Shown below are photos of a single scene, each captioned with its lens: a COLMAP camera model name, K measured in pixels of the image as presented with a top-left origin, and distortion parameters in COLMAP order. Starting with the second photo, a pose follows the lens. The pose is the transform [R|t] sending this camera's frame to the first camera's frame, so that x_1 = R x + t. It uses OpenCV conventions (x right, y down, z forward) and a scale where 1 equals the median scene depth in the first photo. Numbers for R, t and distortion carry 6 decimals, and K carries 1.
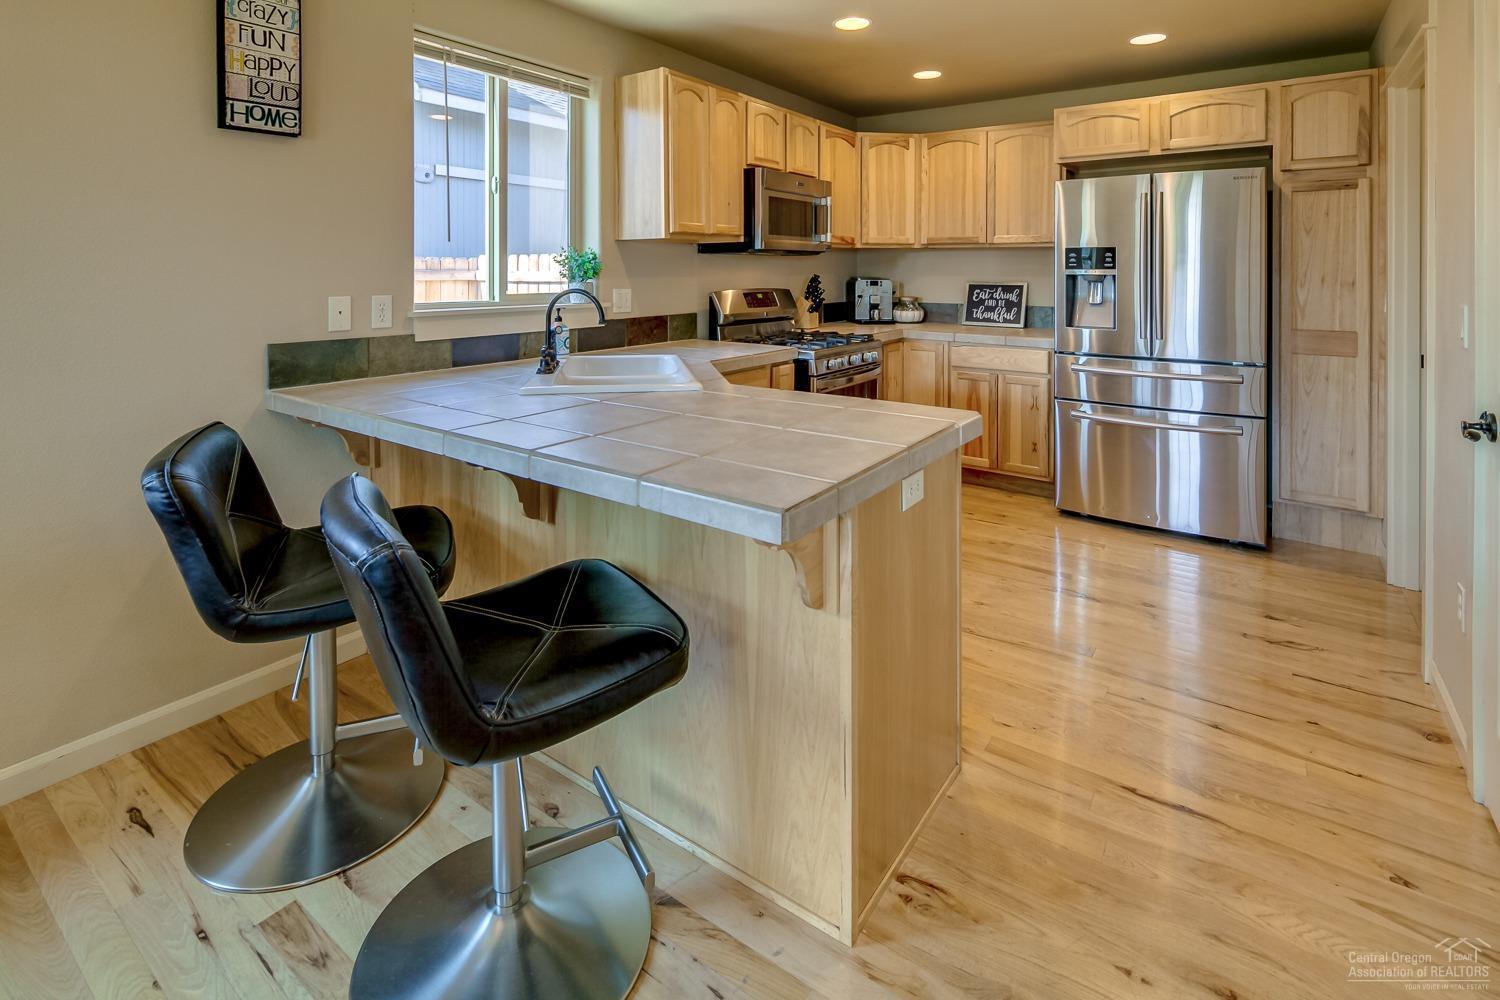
lens RADIAL K [[698.8, 0, 749.5], [0, 698.8, 468.0], [0, 0, 1]] dist [-0.000154, -0.000034]
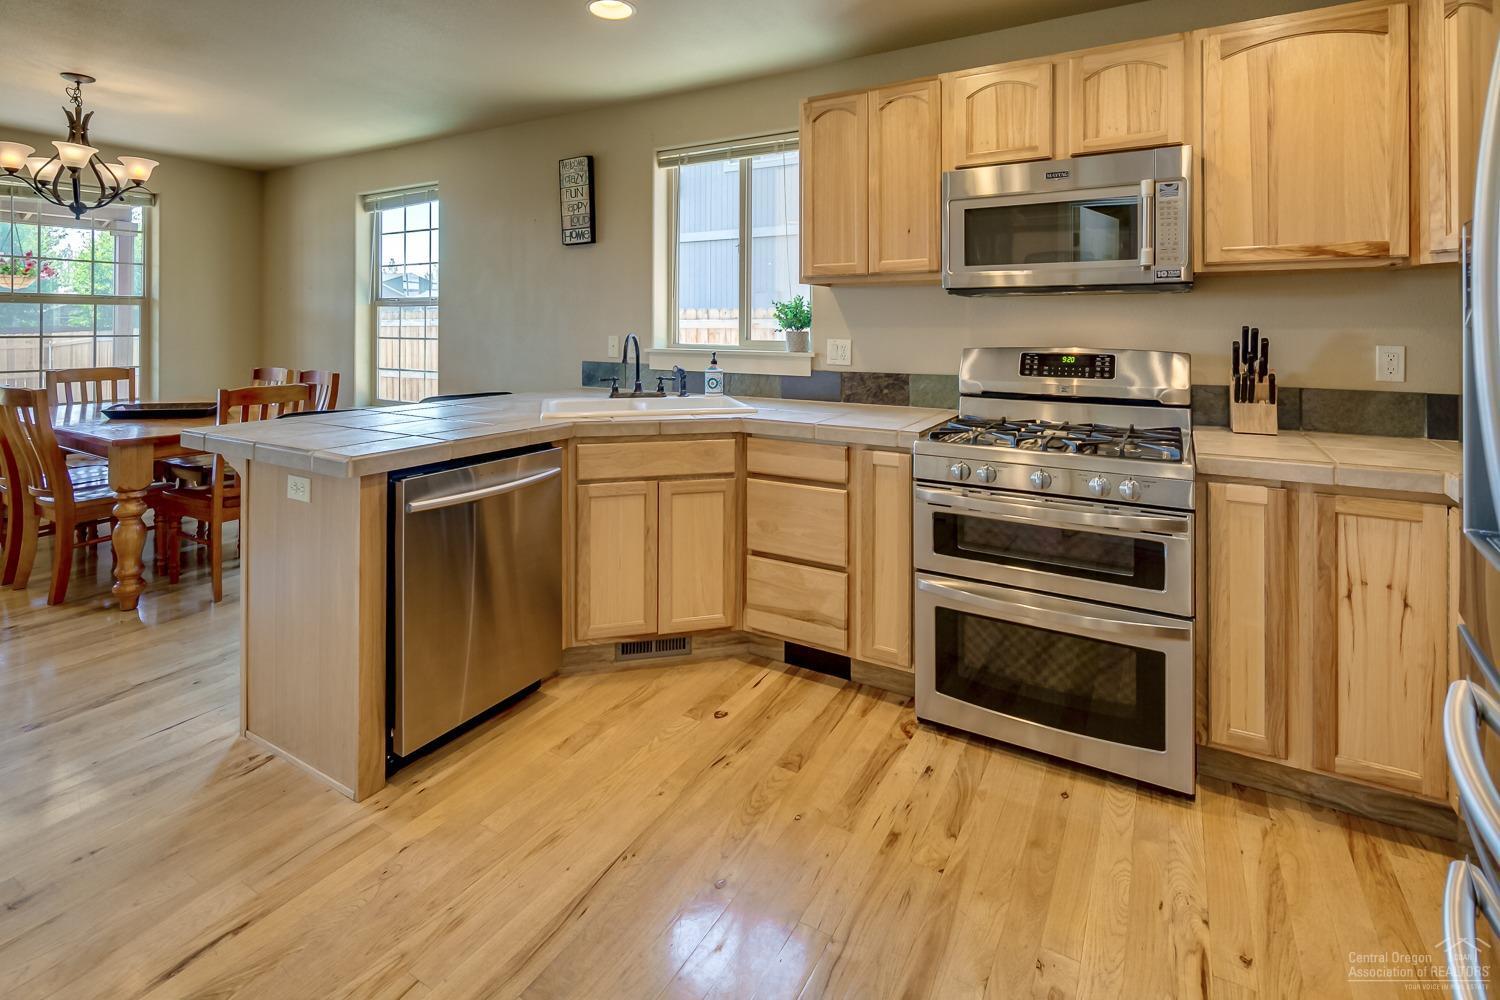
lens RADIAL K [[702.8, 0, 750.0], [0, 702.8, 500.0], [0, 0, 1]] dist [0.002979, 0.000352]
pose [[0.088953, 0.257416, -0.962198, 1.018693], [-0.264278, 0.937502, 0.226377, -0.315285], [0.960336, 0.234151, 0.151423, 1.055860]]
